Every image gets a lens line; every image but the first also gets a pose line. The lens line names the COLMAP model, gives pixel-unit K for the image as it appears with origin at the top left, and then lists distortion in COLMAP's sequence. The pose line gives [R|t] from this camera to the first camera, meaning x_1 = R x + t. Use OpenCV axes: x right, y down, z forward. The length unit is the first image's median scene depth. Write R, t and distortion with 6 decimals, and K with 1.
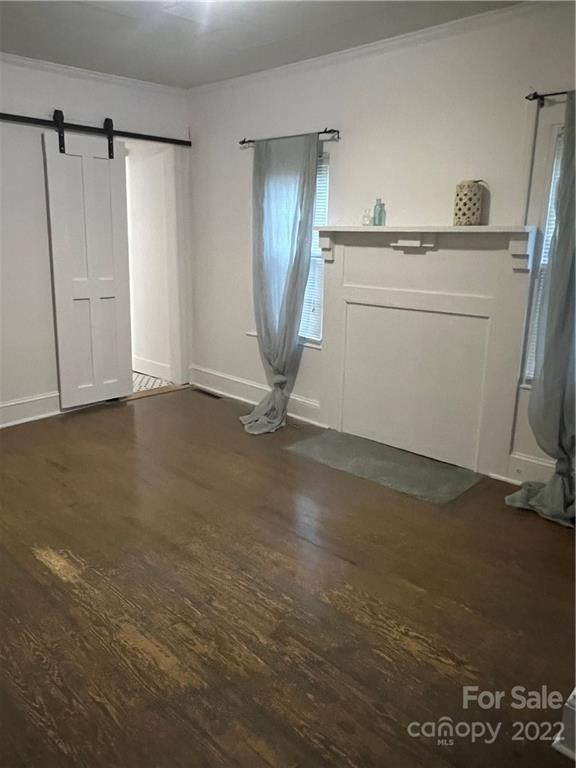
lens RADIAL K [[581.5, 0, 282.6], [0, 581.5, 386.0], [0, 0, 1]] dist [0.046626, -0.043764]
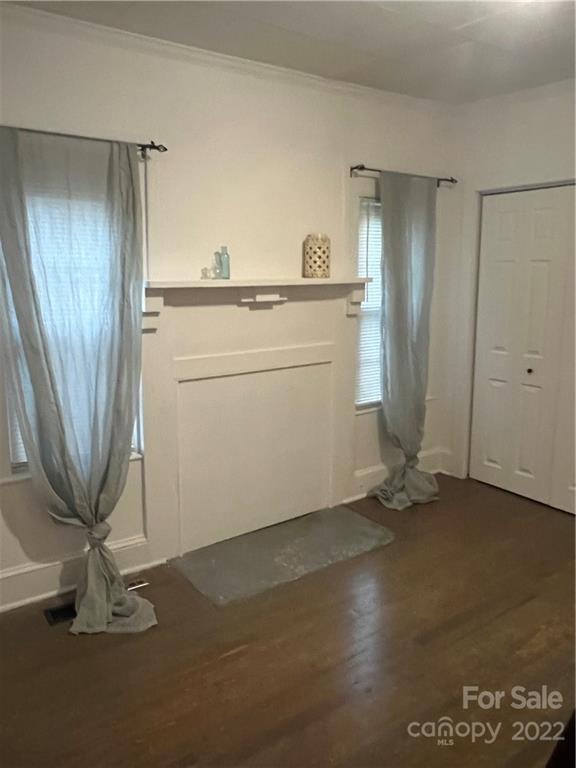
lens RADIAL K [[581.5, 0, 283.6], [0, 581.5, 381.2], [0, 0, 1]] dist [0.046626, -0.043764]
pose [[0.179784, -0.197410, 0.963694, -0.644483], [0.261194, 0.954072, 0.146711, -0.243003], [-0.948396, 0.225335, 0.223090, 0.795540]]
